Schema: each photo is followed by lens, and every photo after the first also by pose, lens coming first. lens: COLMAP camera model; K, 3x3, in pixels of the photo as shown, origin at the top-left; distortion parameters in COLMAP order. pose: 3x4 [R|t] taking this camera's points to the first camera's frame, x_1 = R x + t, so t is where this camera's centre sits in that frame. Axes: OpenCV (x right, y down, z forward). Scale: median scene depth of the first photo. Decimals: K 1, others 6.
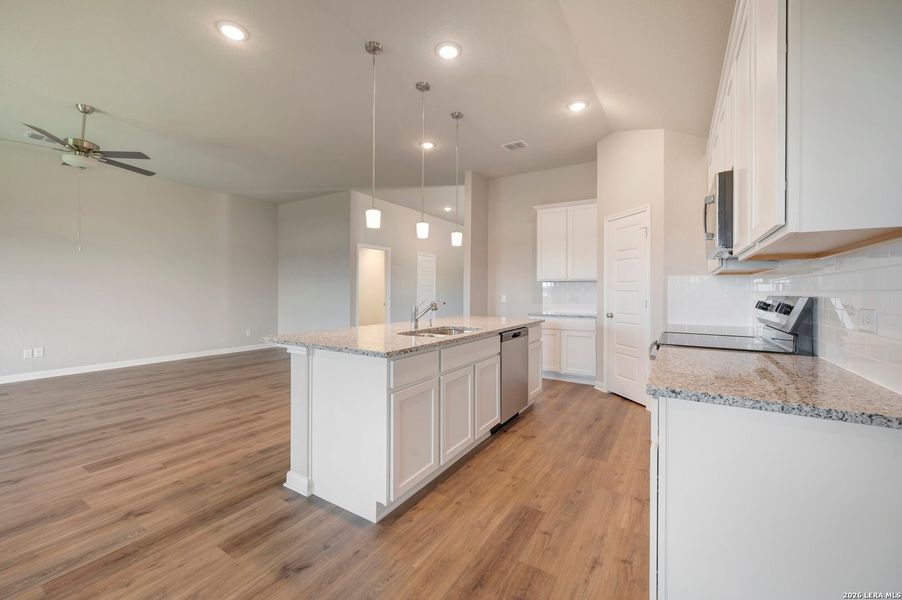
lens RADIAL K [[361.7, 0, 450.6], [0, 361.7, 291.5], [0, 0, 1]] dist [-0.000532, -0.000083]
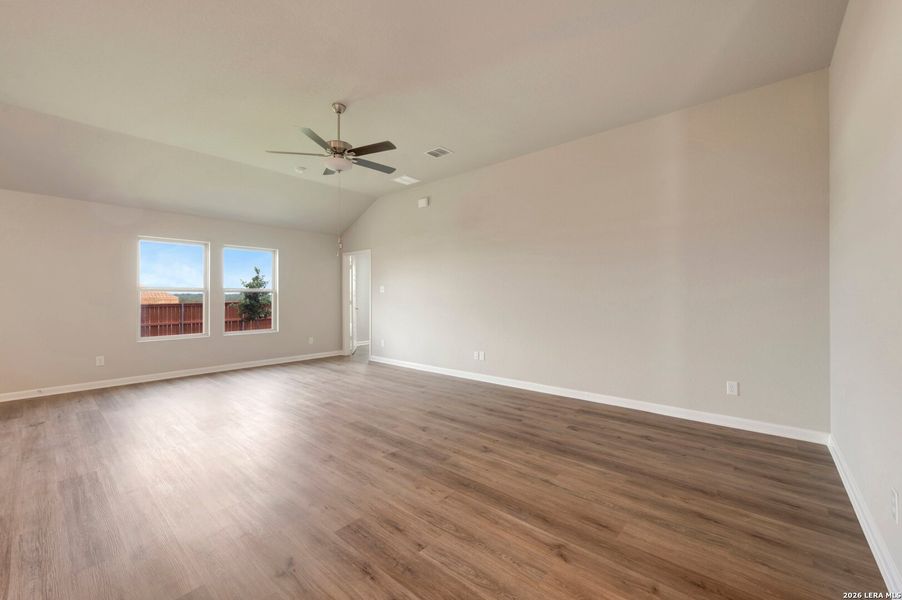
lens RADIAL K [[360.9, 0, 453.3], [0, 360.9, 296.0], [0, 0, 1]] dist [-0.001491, -0.000240]
pose [[-0.145973, -0.006313, -0.989268, -0.146377], [0.002161, 0.999975, -0.006700, 0.000960], [0.989286, -0.003116, -0.145956, 1.880848]]
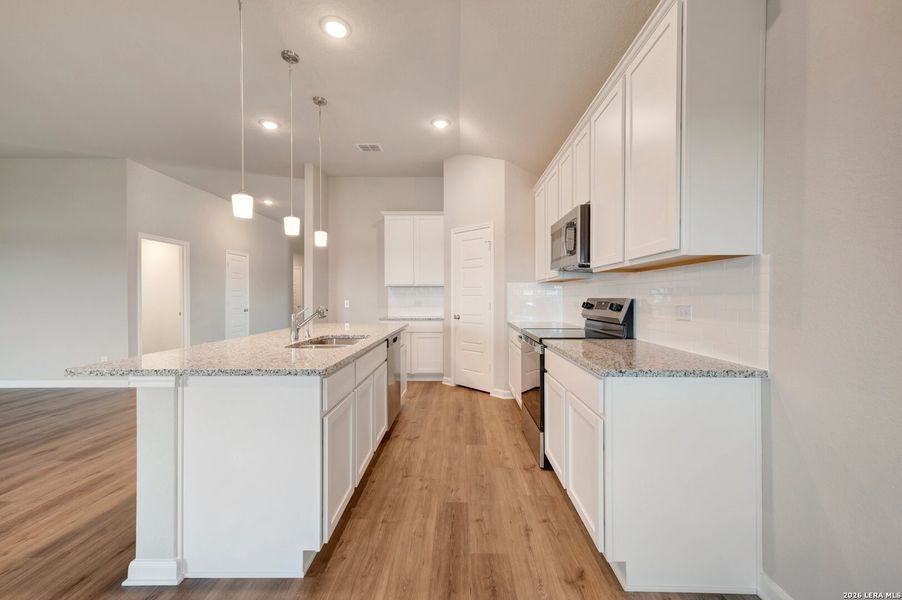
lens RADIAL K [[358.5, 0, 452.1], [0, 358.5, 299.1], [0, 0, 1]] dist [0.015104, 0.000165]
pose [[0.857571, -0.010445, 0.514260, -0.223094], [0.006487, 0.999934, 0.009492, -0.000723], [-0.514325, -0.004804, 0.857582, 0.078249]]
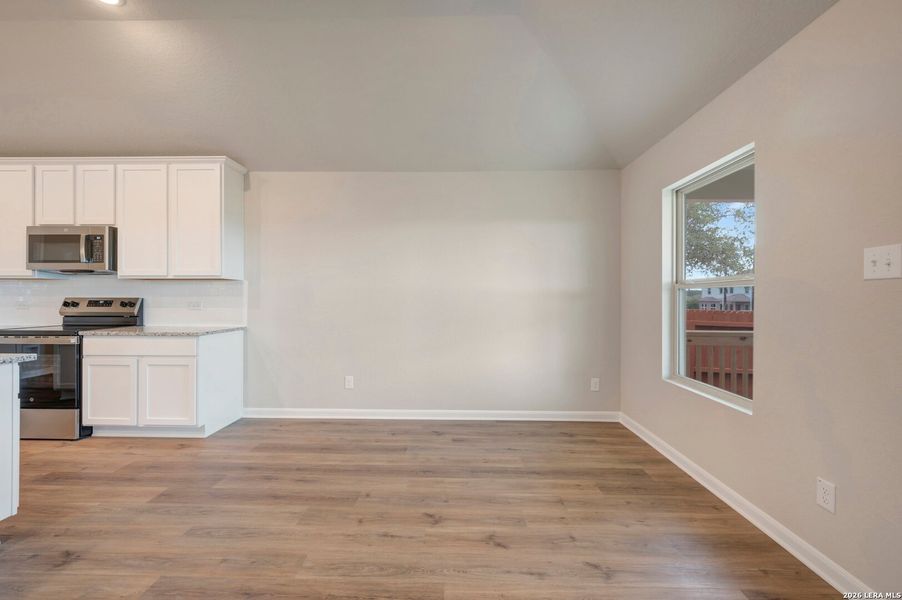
lens RADIAL K [[364.0, 0, 453.3], [0, 364.0, 299.4], [0, 0, 1]] dist [-0.000461, -0.000311]
pose [[-0.513810, -0.011163, 0.857831, -1.068990], [-0.007678, 0.999935, 0.008413, -0.005072], [-0.857870, -0.002263, -0.513862, 0.320391]]
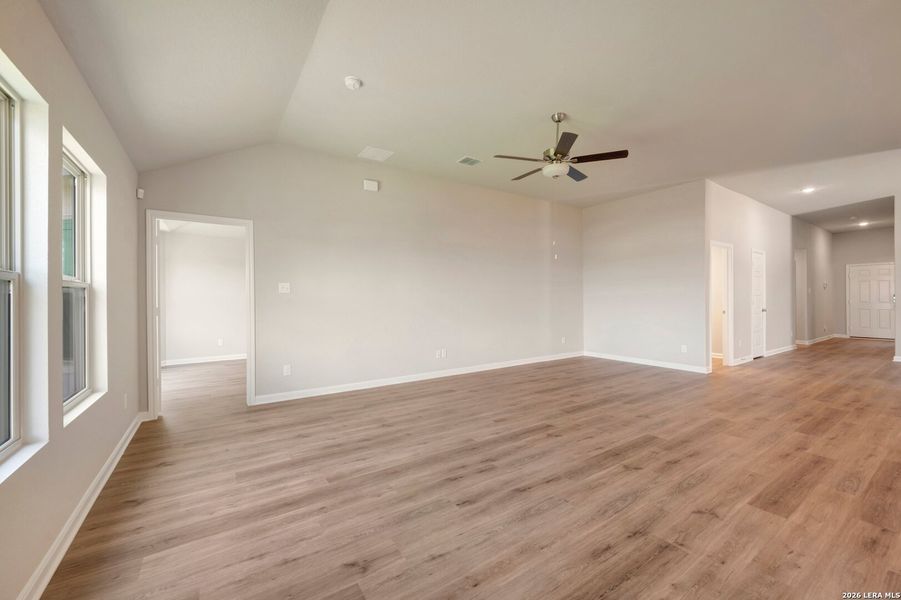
lens RADIAL K [[357.2, 0, 450.5], [0, 357.2, 300.0], [0, 0, 1]] dist [-0.002631, -0.000277]
pose [[0.912645, -0.009122, -0.408651, -1.153493], [0.010615, 0.999943, 0.001385, -0.002551], [0.408615, -0.005602, 0.912690, -0.039869]]
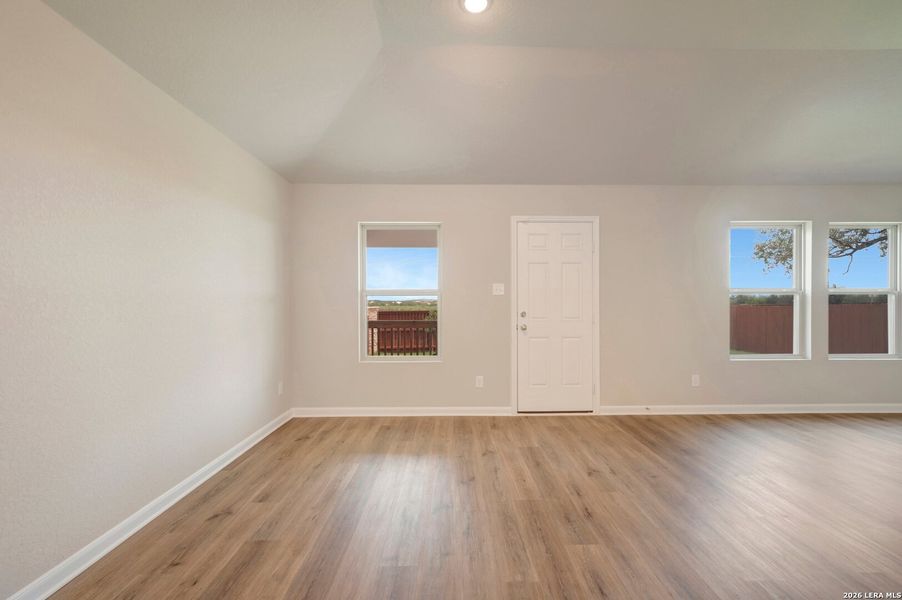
lens RADIAL K [[361.8, 0, 452.9], [0, 361.8, 302.5], [0, 0, 1]] dist [0.000323, -0.000103]
pose [[-0.841216, -0.003007, -0.540691, -0.061335], [-0.001074, 0.999992, -0.003891, 0.000934], [0.540699, -0.002692, -0.841212, 0.638432]]
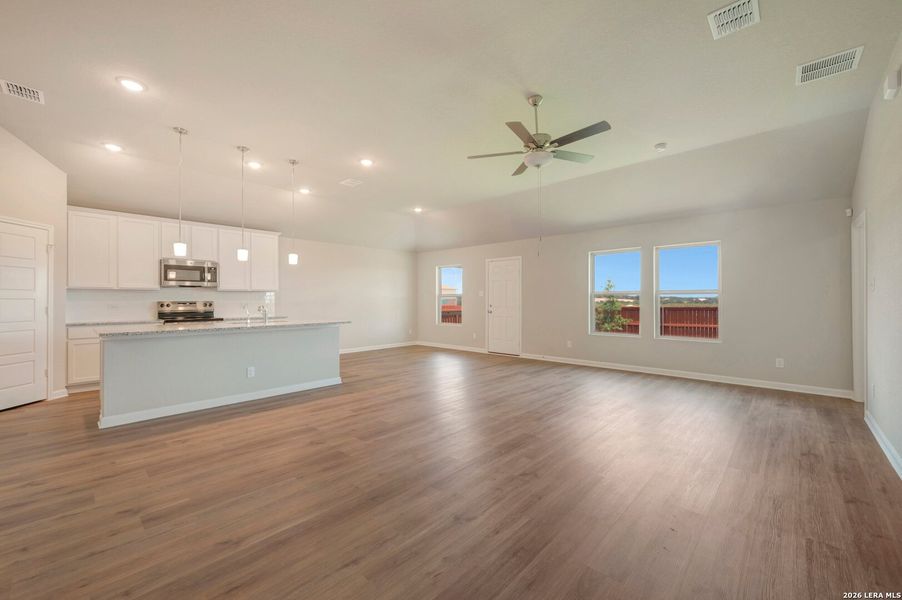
lens RADIAL K [[364.0, 0, 453.3], [0, 364.0, 299.4], [0, 0, 1]] dist [-0.000461, -0.000311]
pose [[-0.981843, -0.002889, 0.189674, -1.283888], [-0.003196, 0.999994, -0.001316, -0.003791], [-0.189669, -0.001898, -0.981846, 2.529751]]
